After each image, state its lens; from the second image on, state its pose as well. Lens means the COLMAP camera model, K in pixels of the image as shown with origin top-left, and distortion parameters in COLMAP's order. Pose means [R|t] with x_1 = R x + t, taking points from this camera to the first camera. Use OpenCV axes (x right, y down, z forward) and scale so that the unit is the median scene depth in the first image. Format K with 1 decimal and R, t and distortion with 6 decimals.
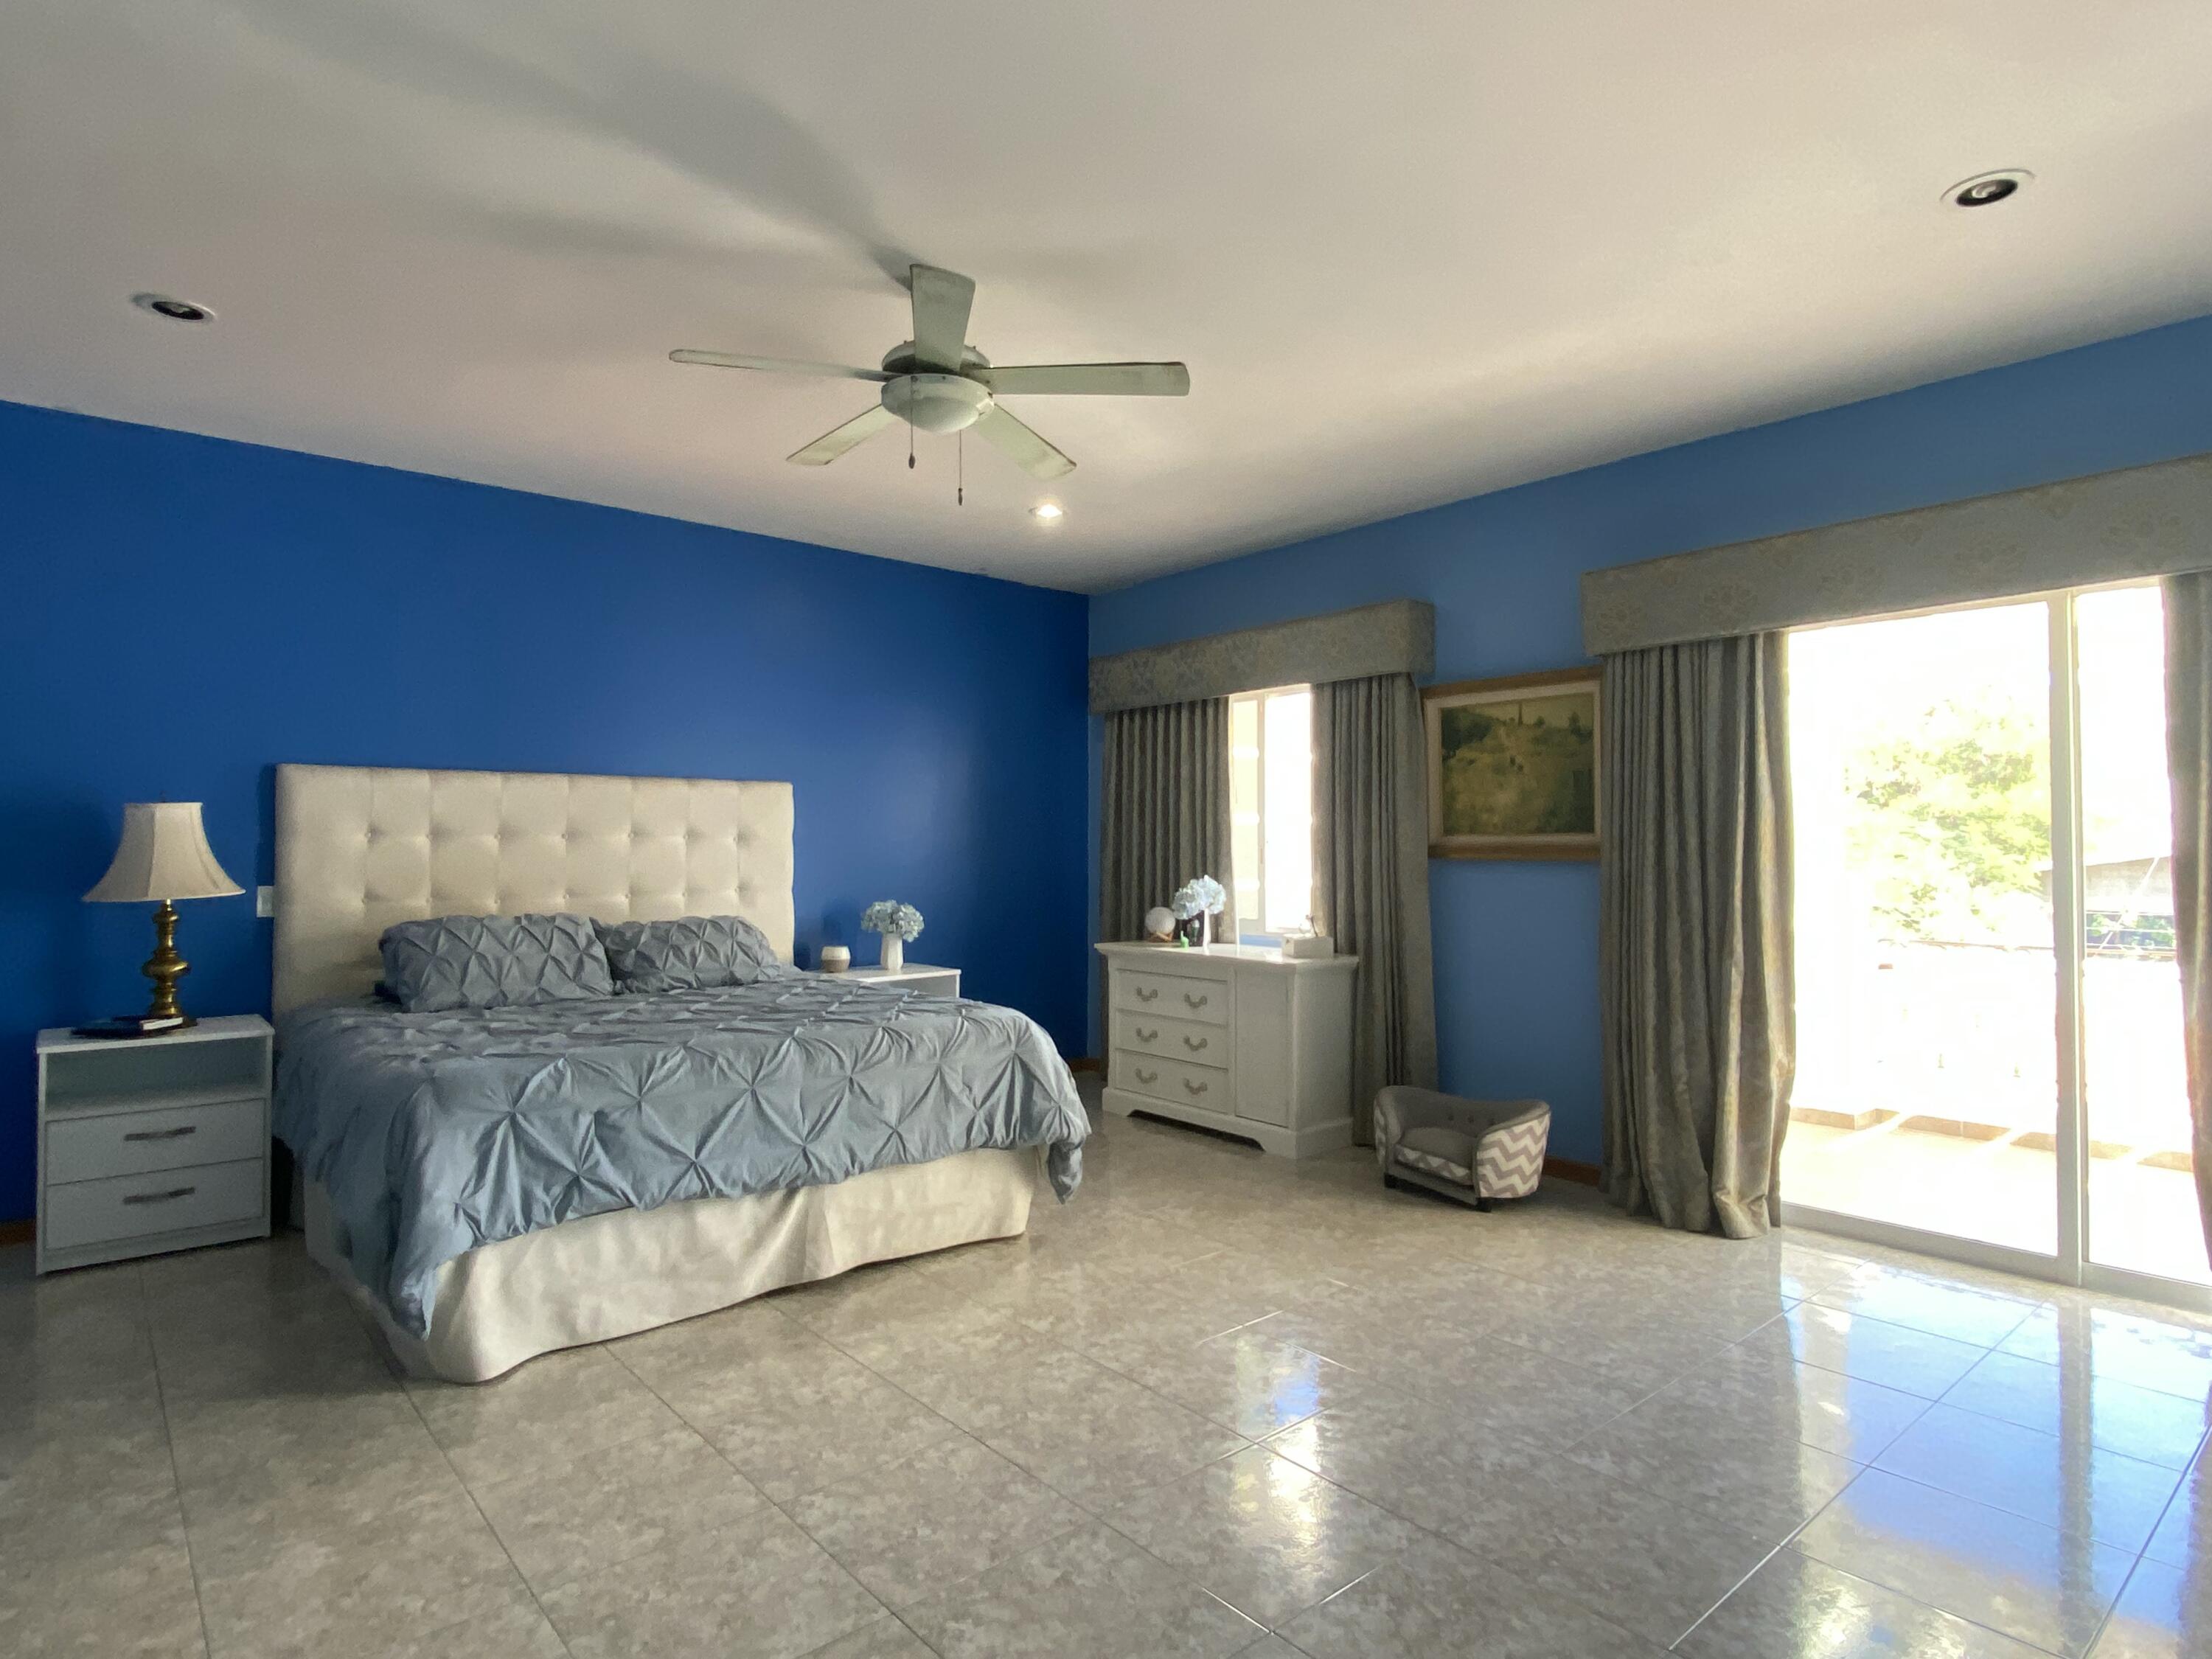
lens RADIAL K [[1211.5, 0, 1106.0], [0, 1211.5, 829.5], [0, 0, 1]] dist [-0.000089, -0.001172]
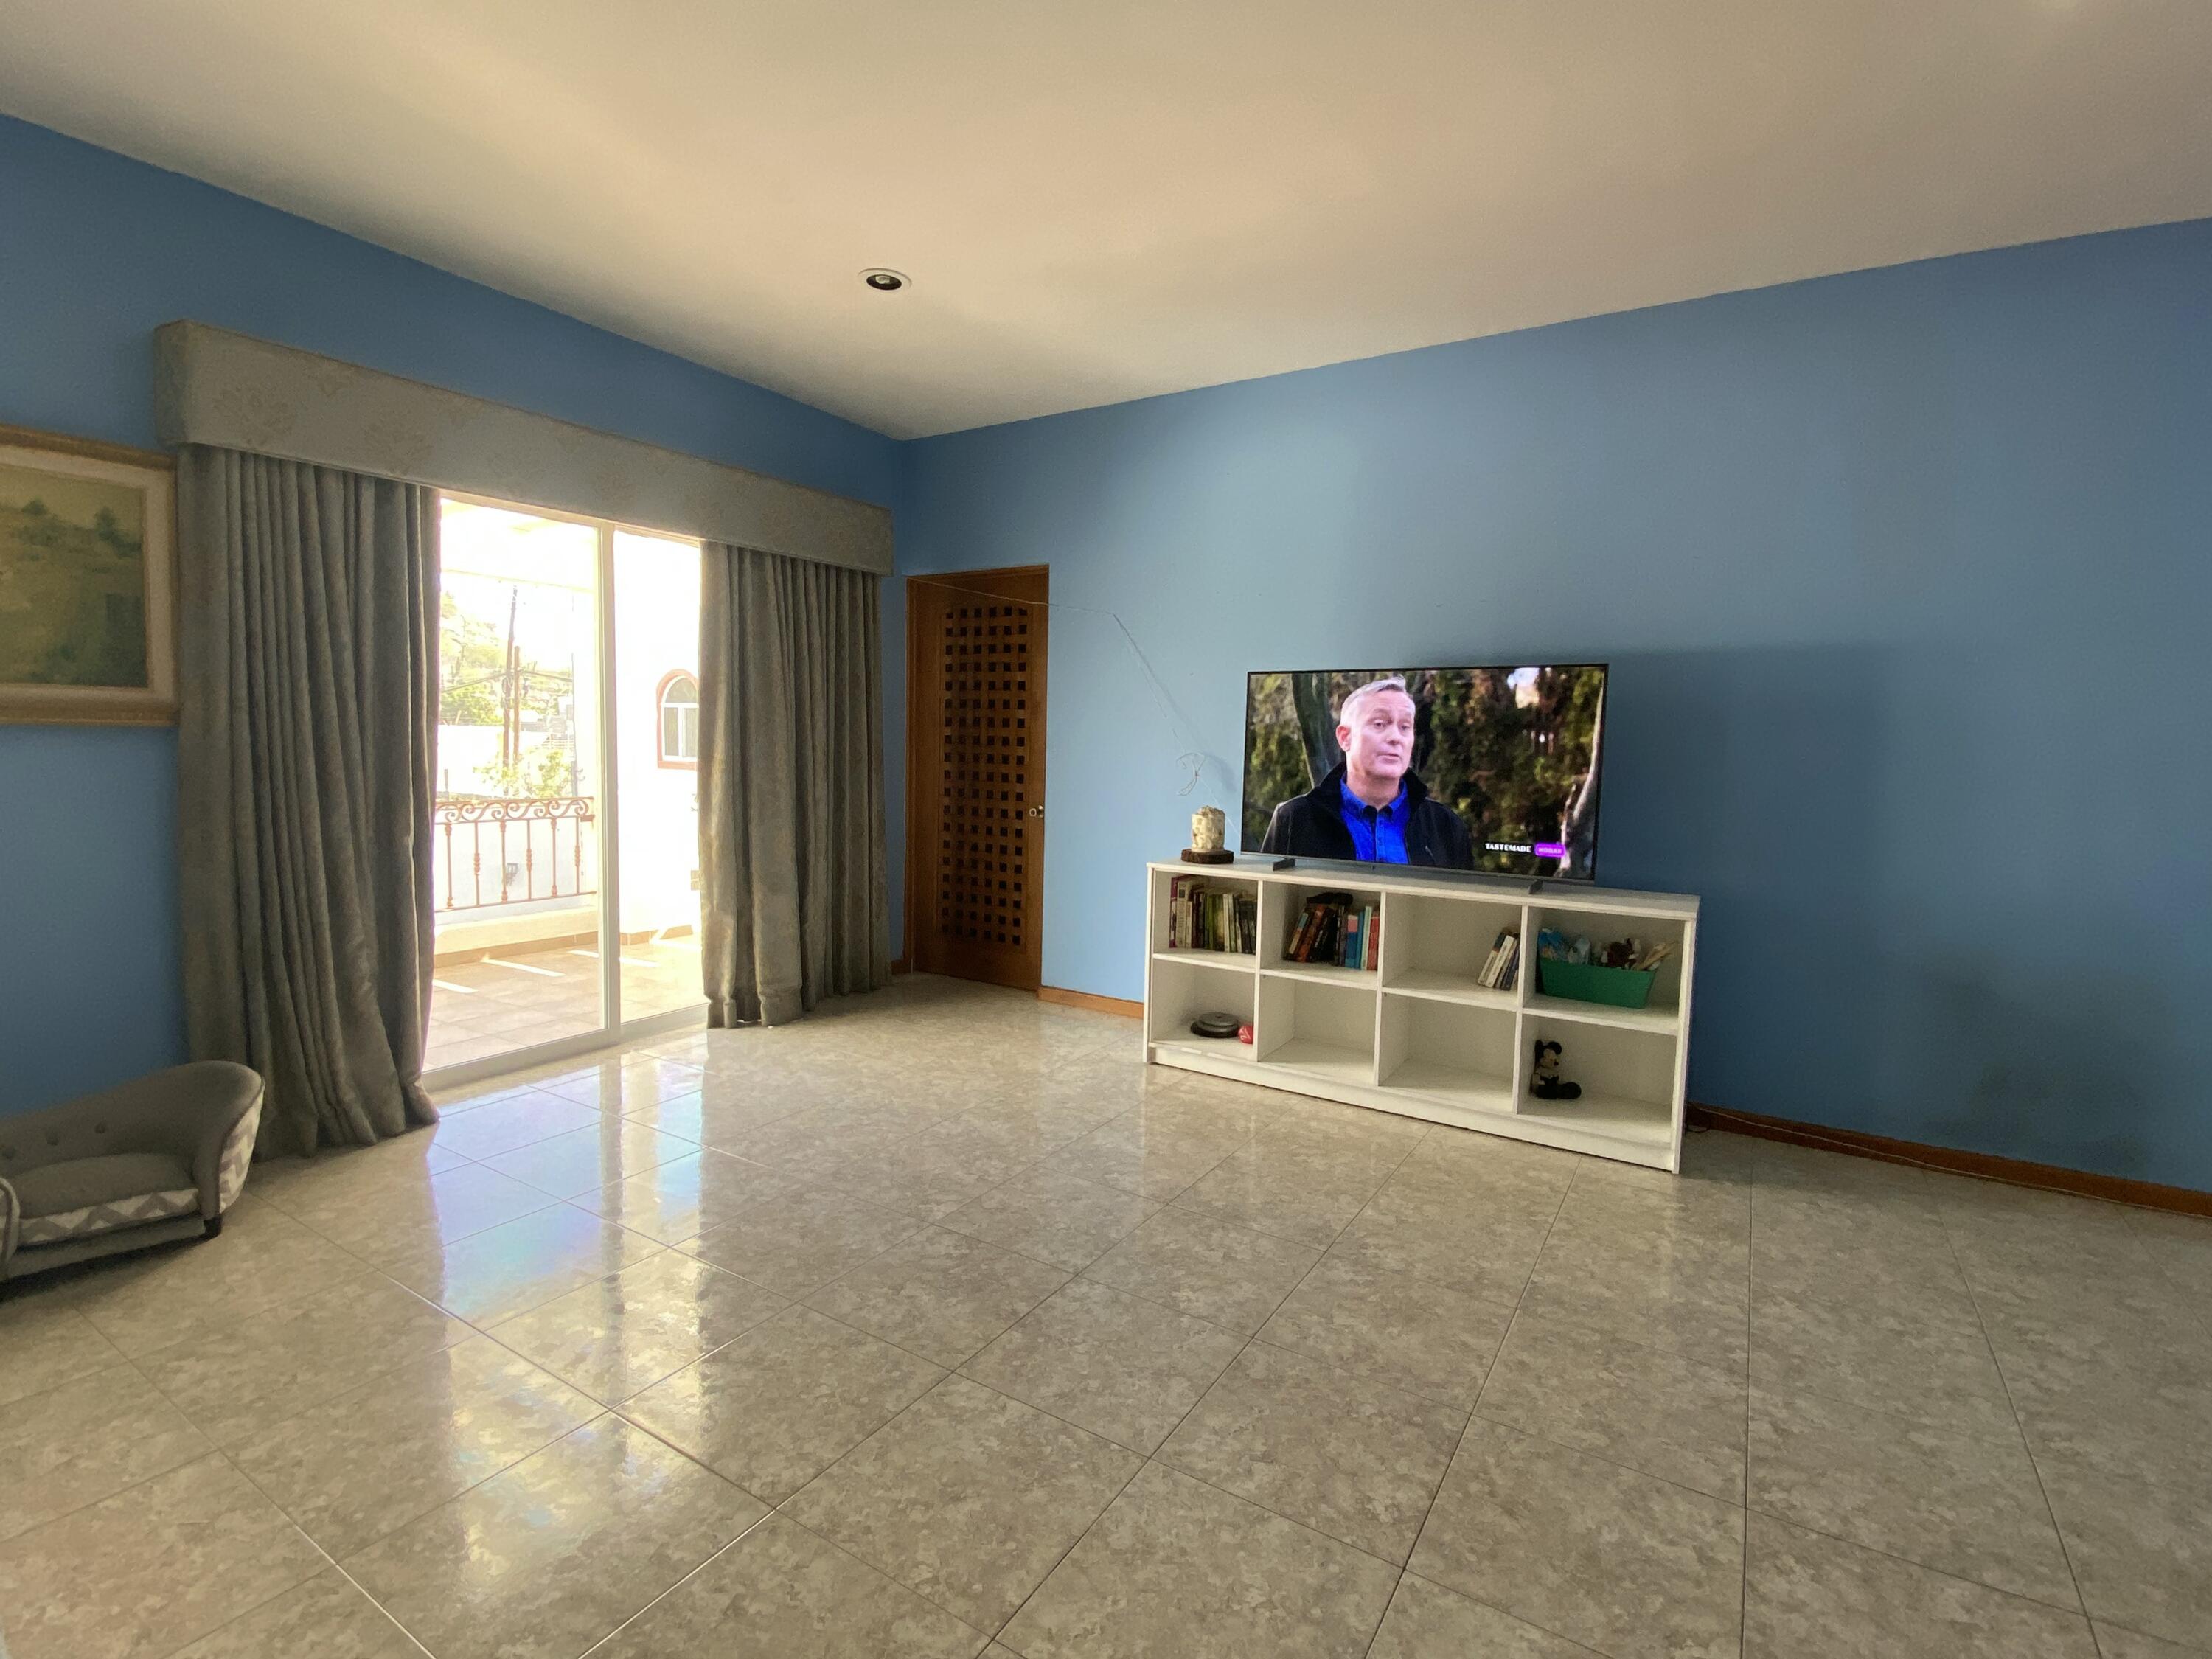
lens RADIAL K [[1035.8, 0, 1106.0], [0, 1035.8, 829.5], [0, 0, 1]] dist [-0.000962, -0.000240]
pose [[-0.298403, -0.088440, 0.950334, -0.401589], [-0.037063, 0.996020, 0.081055, 0.017653], [-0.953720, -0.011035, -0.300493, 0.728107]]
